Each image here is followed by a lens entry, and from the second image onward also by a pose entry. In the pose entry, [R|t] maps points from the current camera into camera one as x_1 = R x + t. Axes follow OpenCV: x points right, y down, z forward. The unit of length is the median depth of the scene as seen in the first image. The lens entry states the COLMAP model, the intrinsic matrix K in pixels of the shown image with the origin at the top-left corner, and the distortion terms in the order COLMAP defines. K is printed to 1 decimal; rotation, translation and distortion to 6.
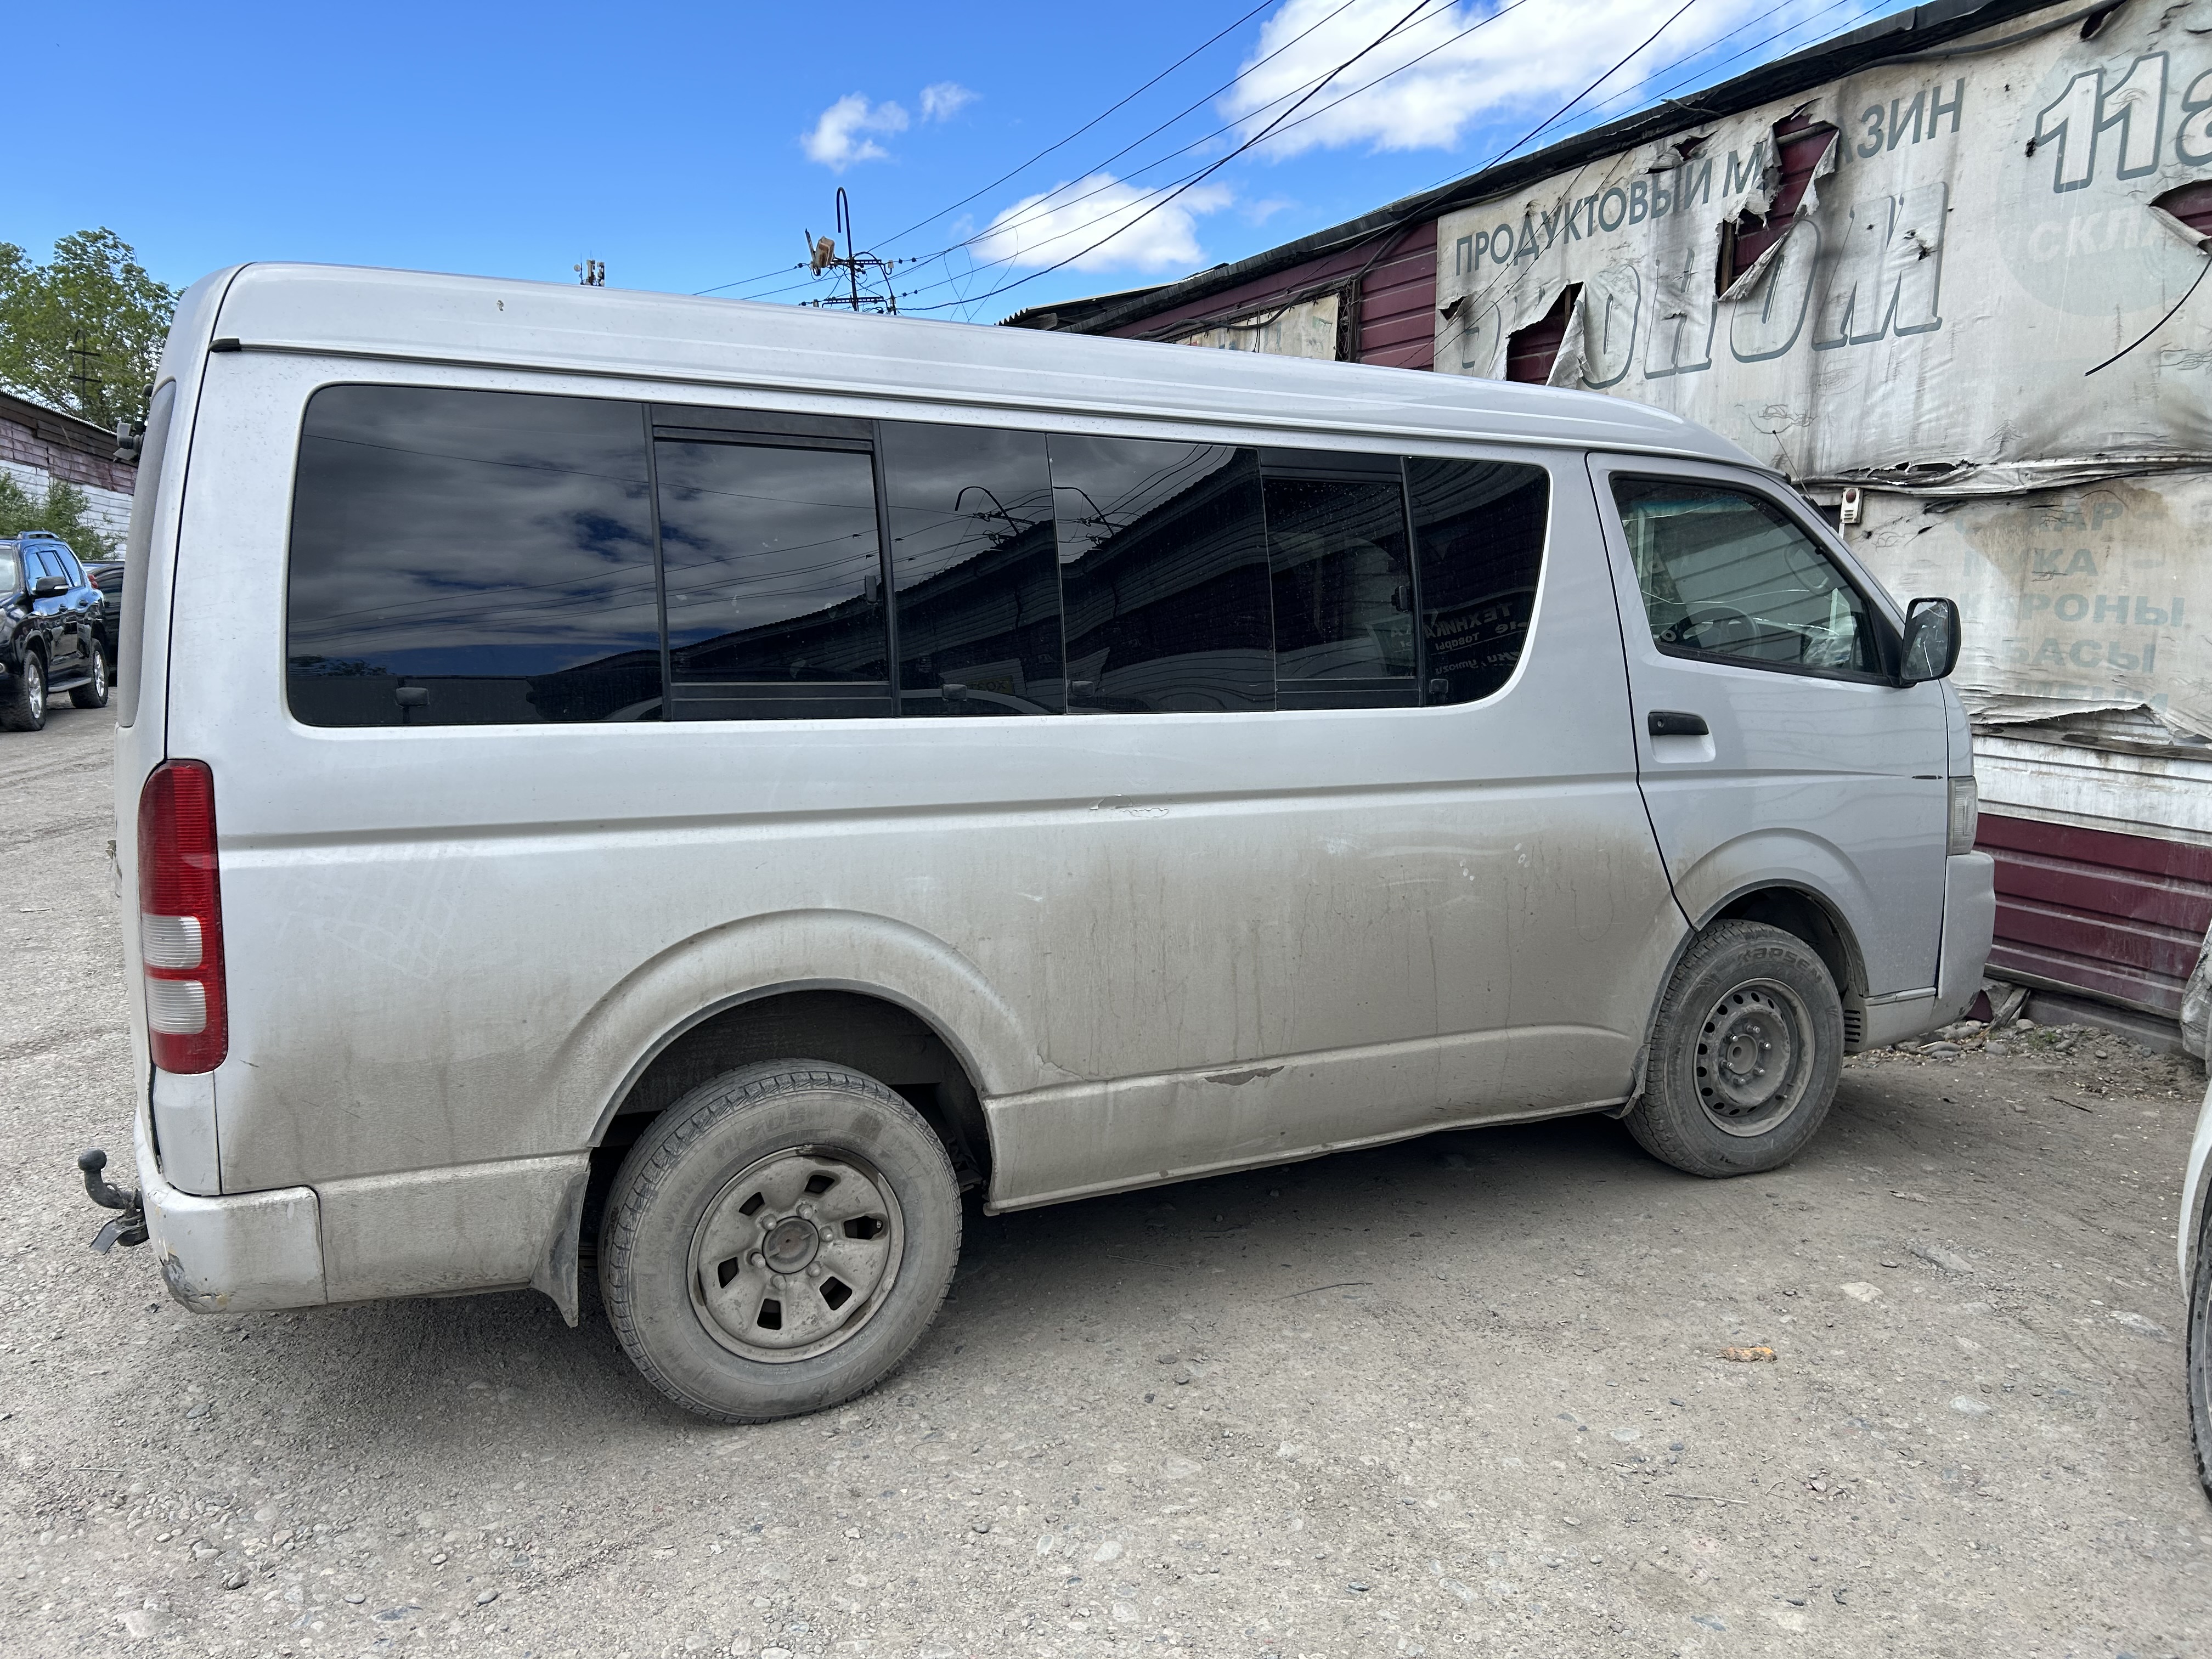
lens RADIAL K [[1658.6, 0, 1106.0], [0, 1658.6, 829.5], [0, 0, 1]] dist [0.000918, -0.003824]
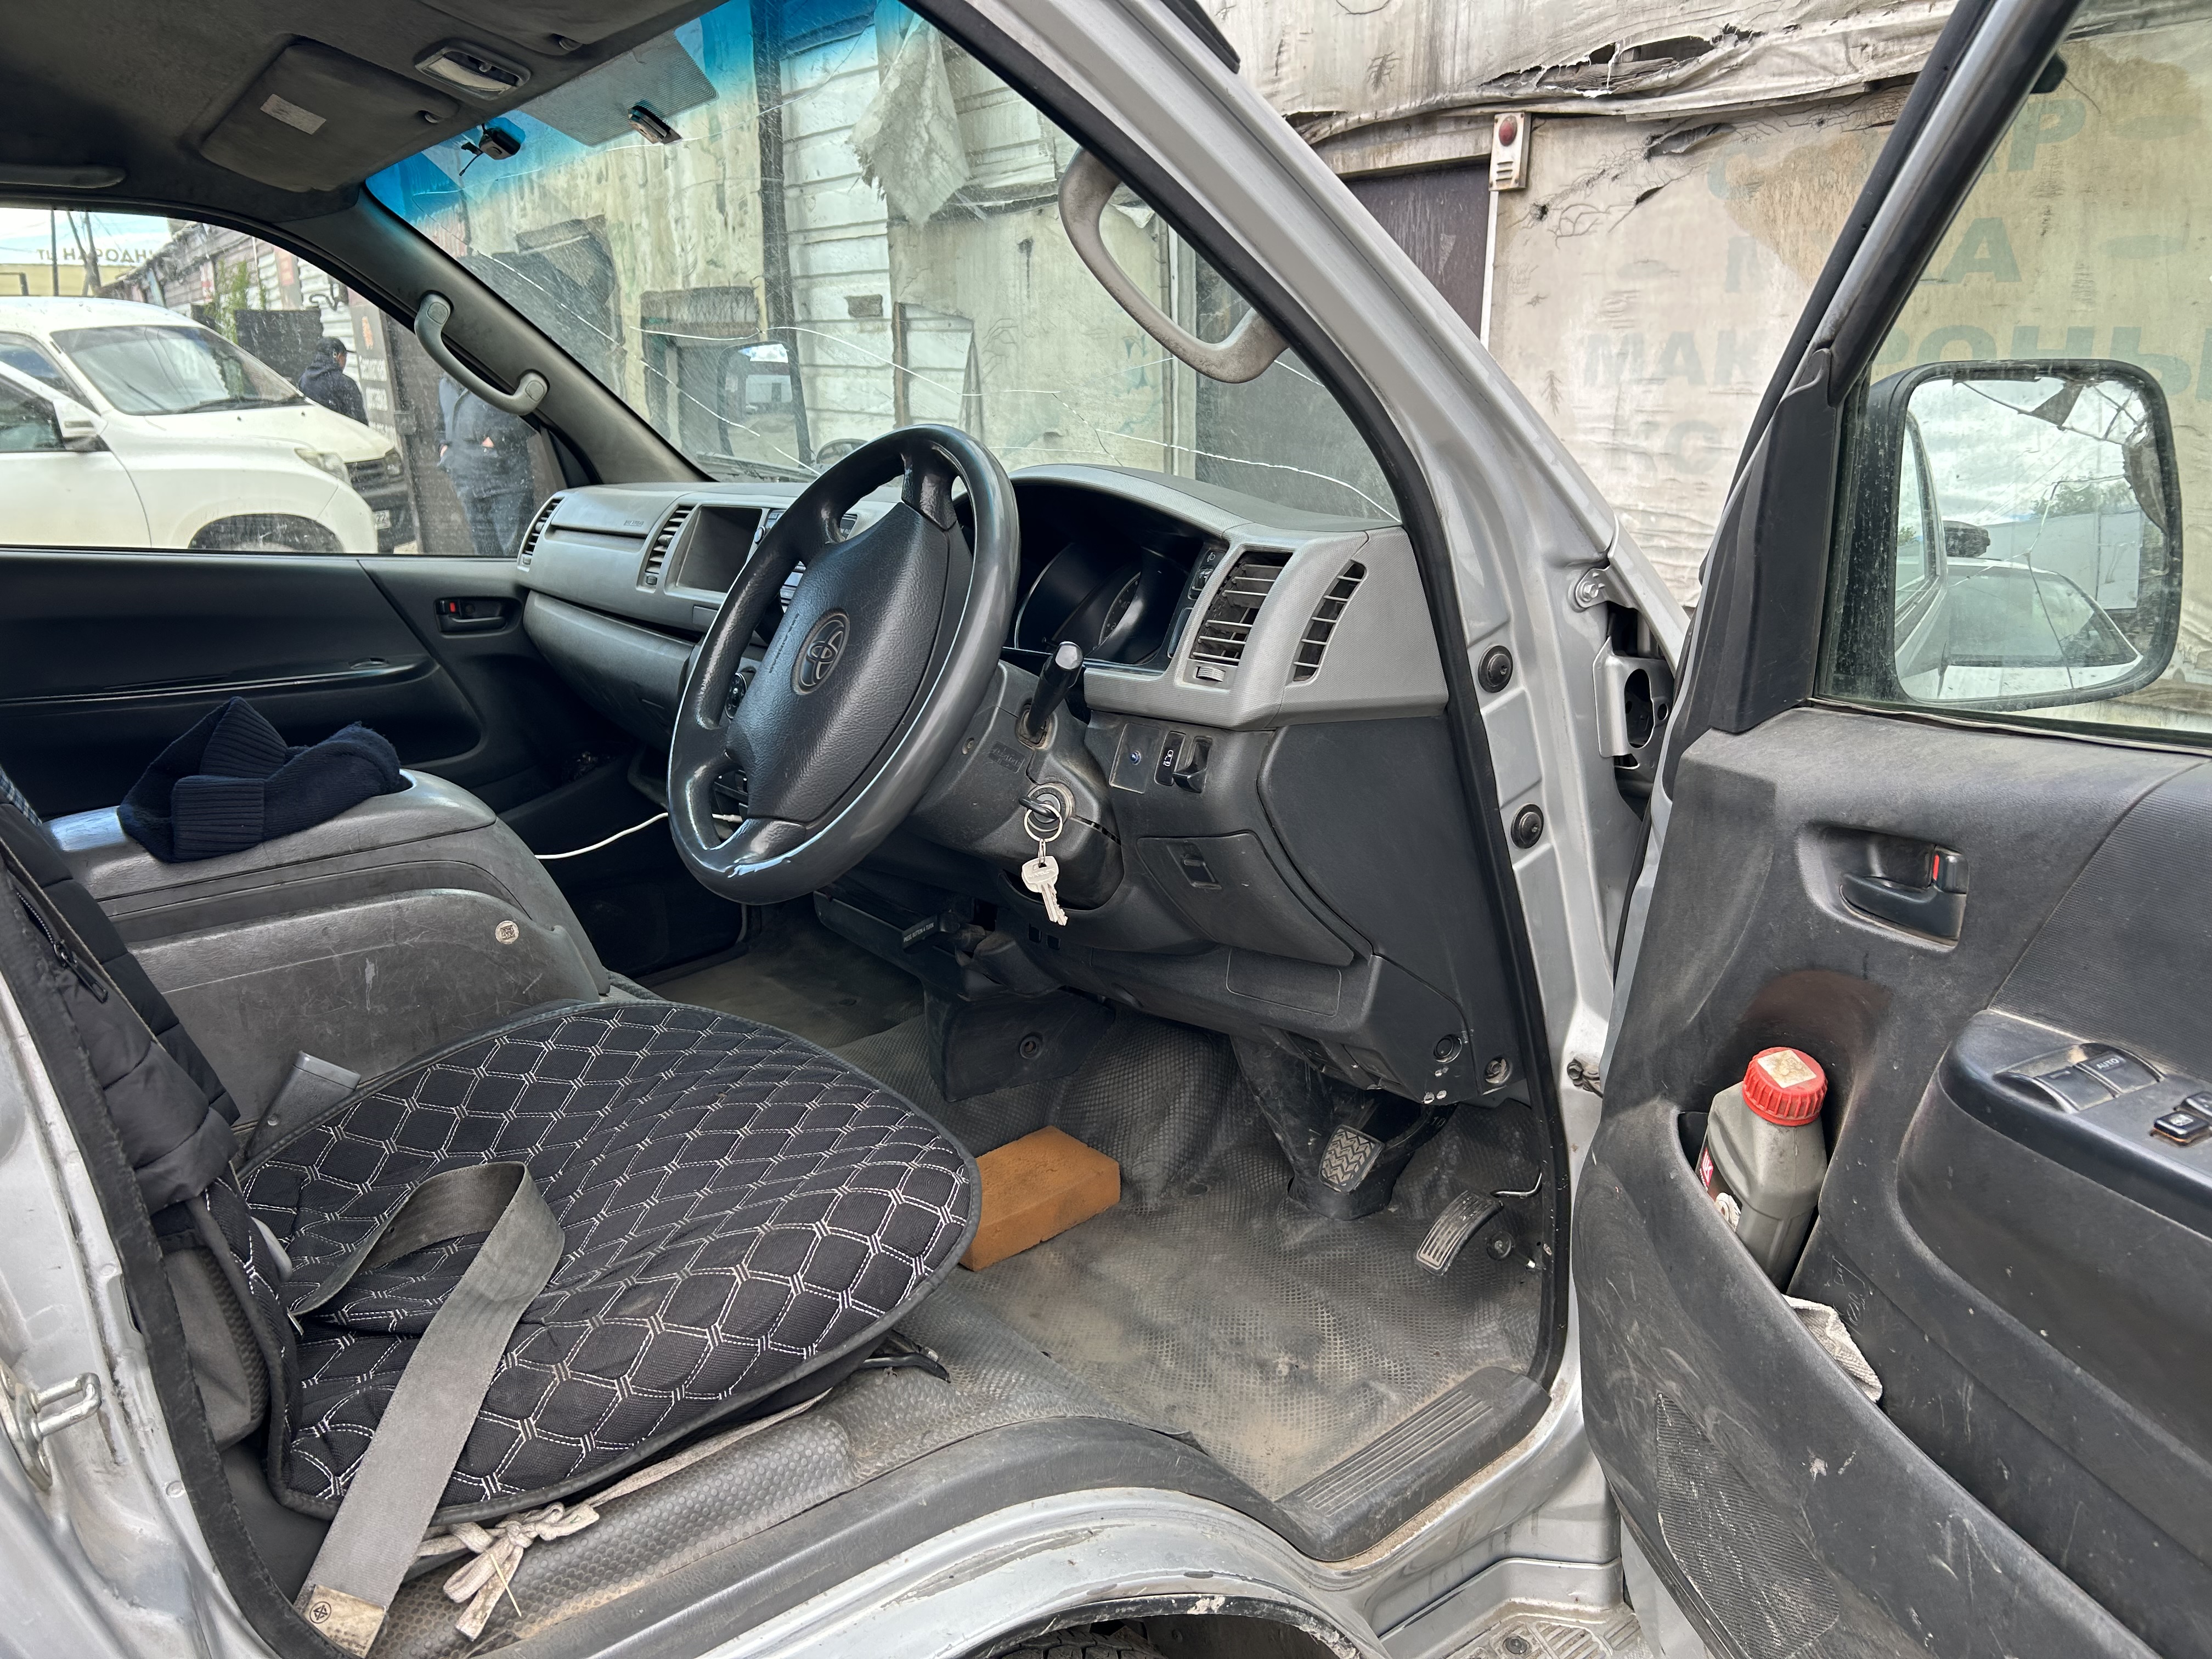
lens RADIAL K [[1661.4, 0, 1106.0], [0, 1661.4, 829.5], [0, 0, 1]] dist [-0.000234, -0.012285]
pose [[0.990779, -0.059232, 0.121852, 0.277809], [0.041890, 0.989230, 0.140251, -0.075846], [-0.128847, -0.133853, 0.982589, 0.541677]]
